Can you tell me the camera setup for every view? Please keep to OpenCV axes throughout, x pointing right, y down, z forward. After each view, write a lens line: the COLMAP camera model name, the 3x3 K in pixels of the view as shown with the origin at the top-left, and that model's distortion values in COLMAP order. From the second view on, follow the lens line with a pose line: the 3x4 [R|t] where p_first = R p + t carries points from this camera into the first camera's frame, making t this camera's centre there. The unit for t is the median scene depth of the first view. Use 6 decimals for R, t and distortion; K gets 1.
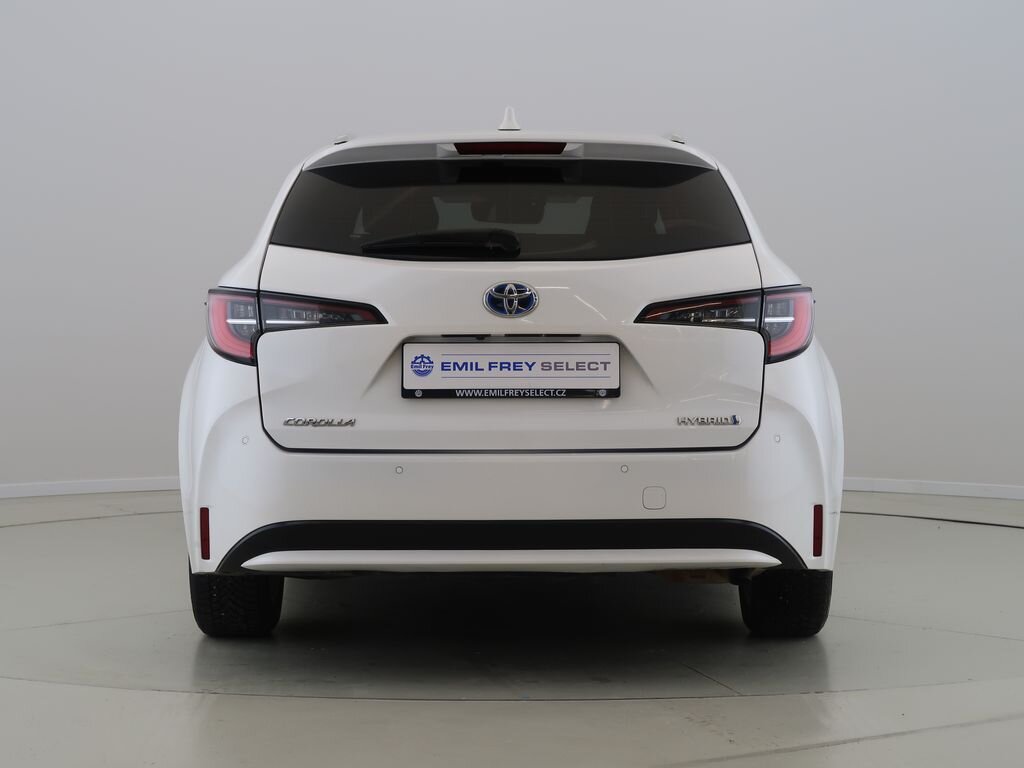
lens RADIAL K [[886.3, 0, 504.9], [0, 886.3, 383.5], [0, 0, 1]] dist [-0.008828, -0.005435]
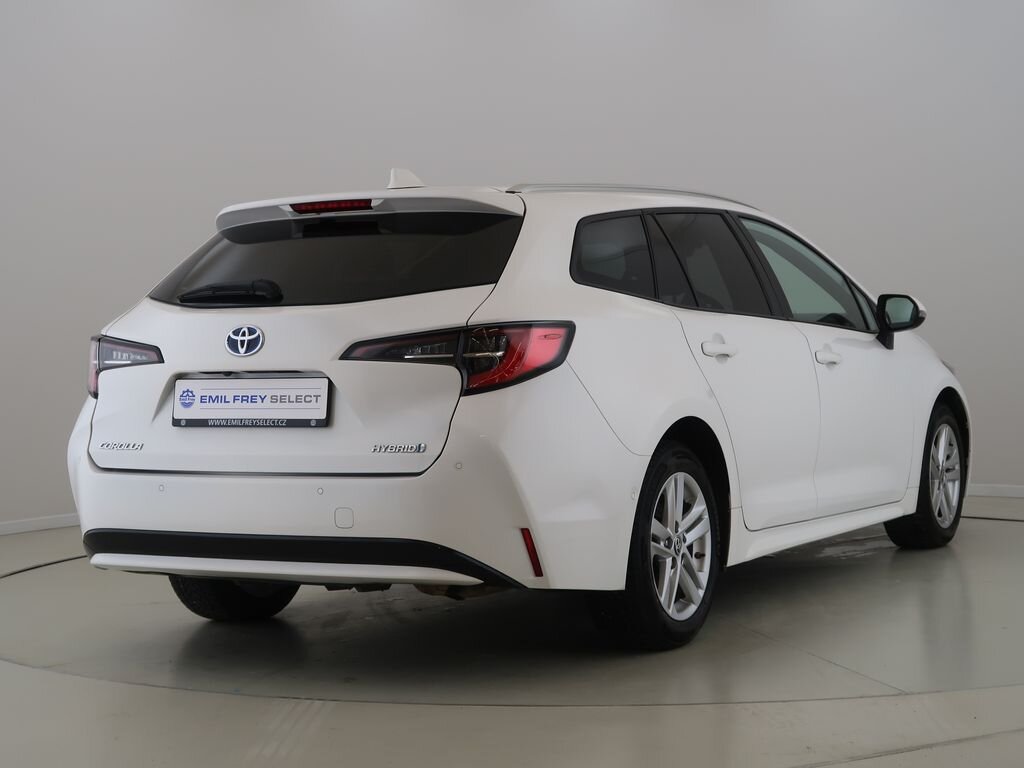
lens RADIAL K [[832.9, 0, 516.2], [0, 832.9, 374.0], [0, 0, 1]] dist [-0.058175, -0.000998]
pose [[0.981697, -0.009325, -0.190222, 0.539464], [0.000252, 0.998863, -0.047662, -0.000607], [0.190450, 0.046742, 0.980583, 0.016863]]
